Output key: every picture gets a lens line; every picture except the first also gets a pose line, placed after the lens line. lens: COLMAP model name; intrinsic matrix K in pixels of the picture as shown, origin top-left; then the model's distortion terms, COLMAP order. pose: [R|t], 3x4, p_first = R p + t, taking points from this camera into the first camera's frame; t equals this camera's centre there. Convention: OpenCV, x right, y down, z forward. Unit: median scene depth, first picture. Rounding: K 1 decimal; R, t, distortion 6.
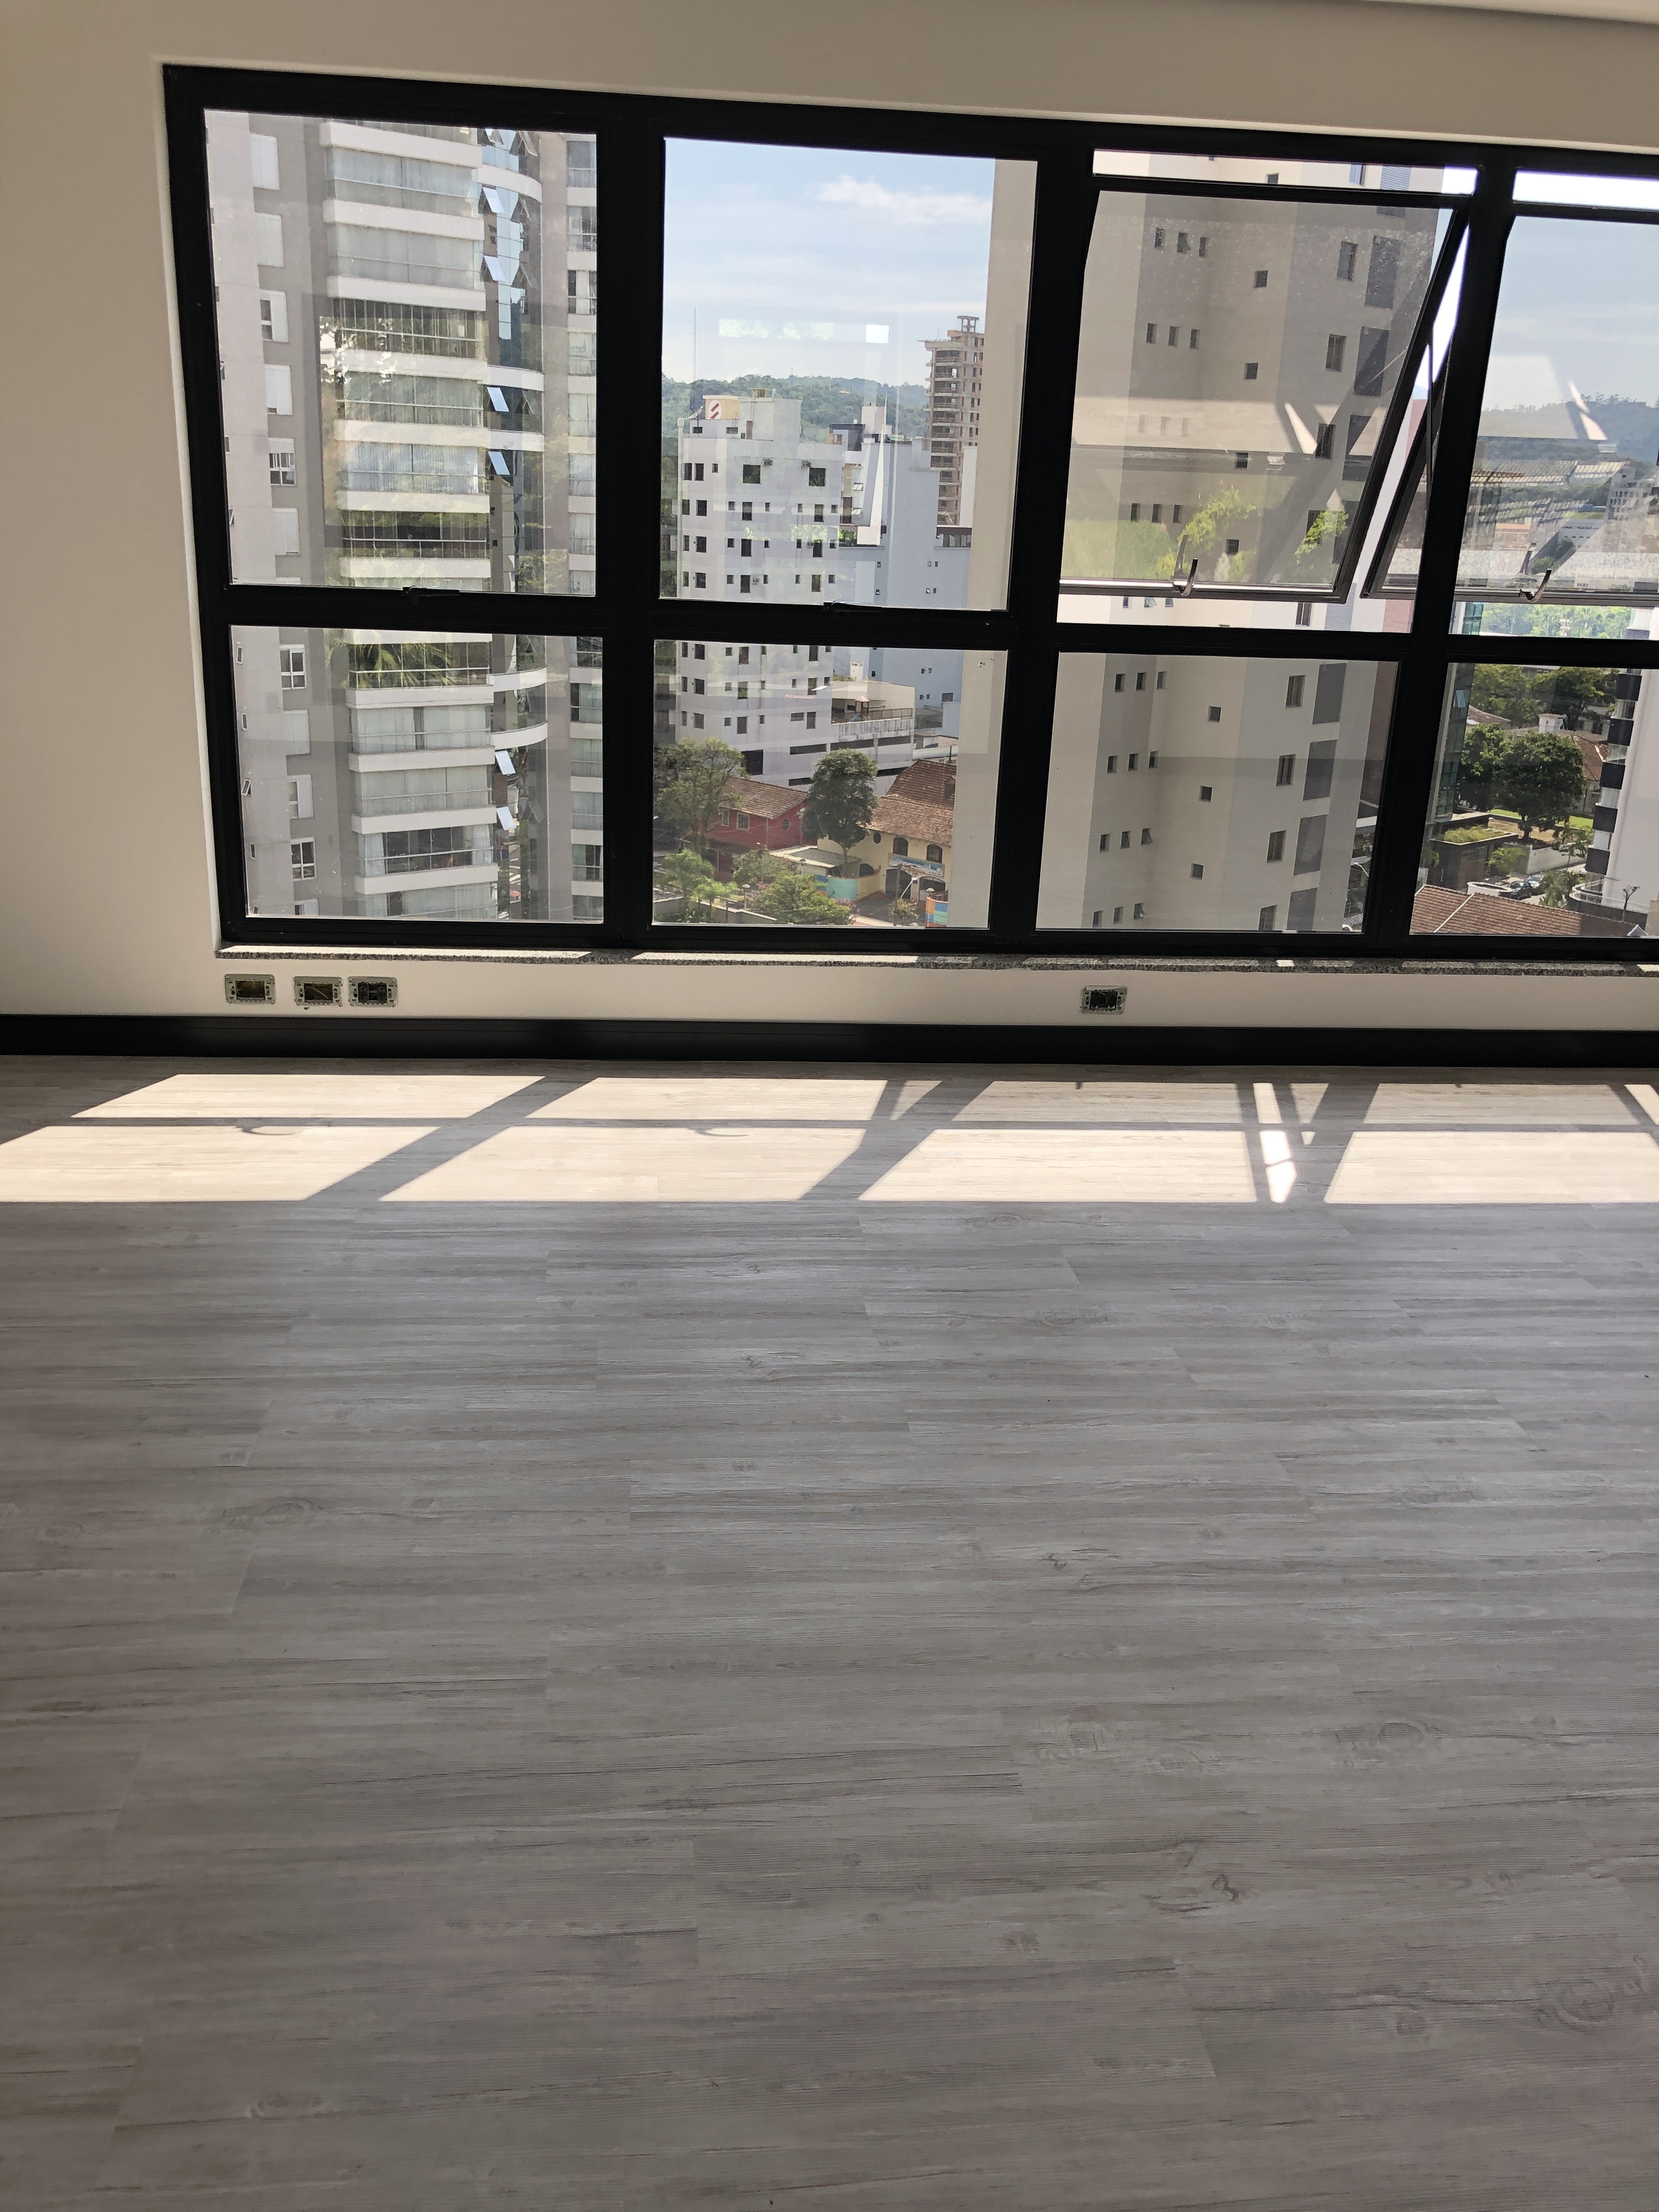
lens RADIAL K [[1806.6, 0, 809.3], [0, 1806.6, 1098.7], [0, 0, 1]] dist [0.039577, -0.042620]
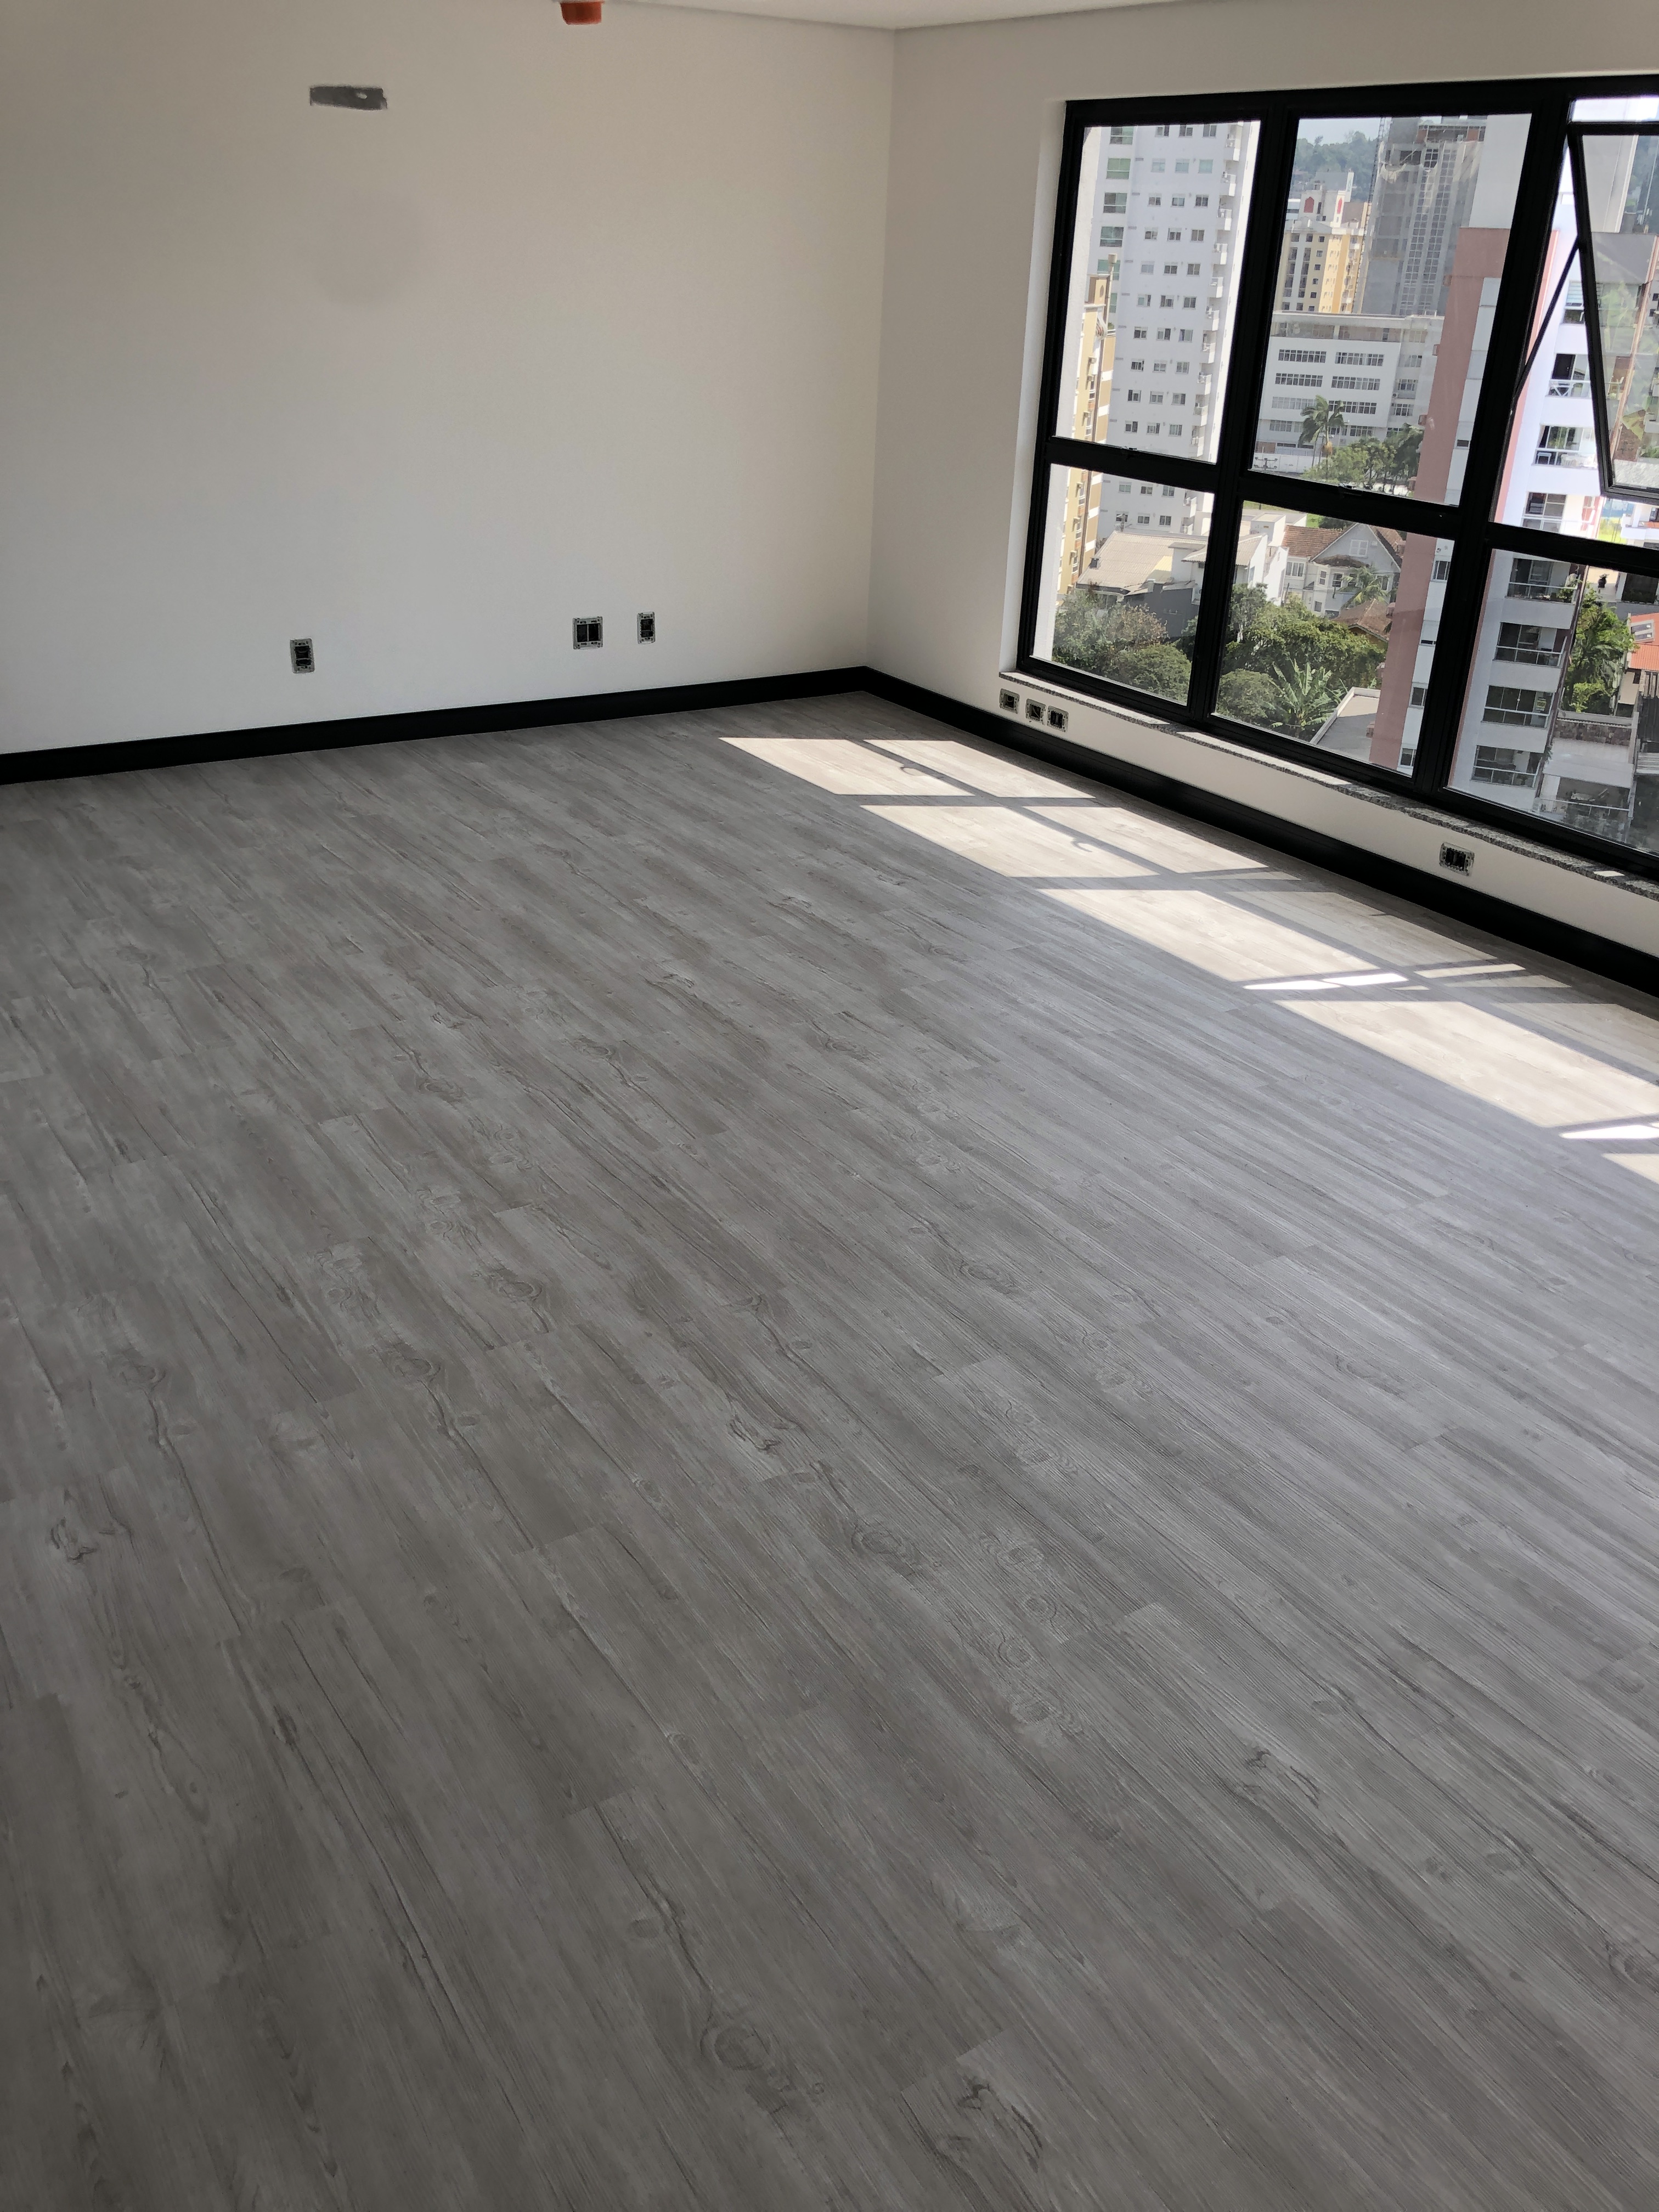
lens RADIAL K [[1806.6, 0, 833.6], [0, 1806.6, 1106.5], [0, 0, 1]] dist [0.039577, -0.042620]
pose [[0.459852, 0.369081, -0.807660, 1.115440], [-0.303751, 0.920045, 0.247494, -0.087034], [0.834429, 0.131517, 0.535193, 0.091472]]
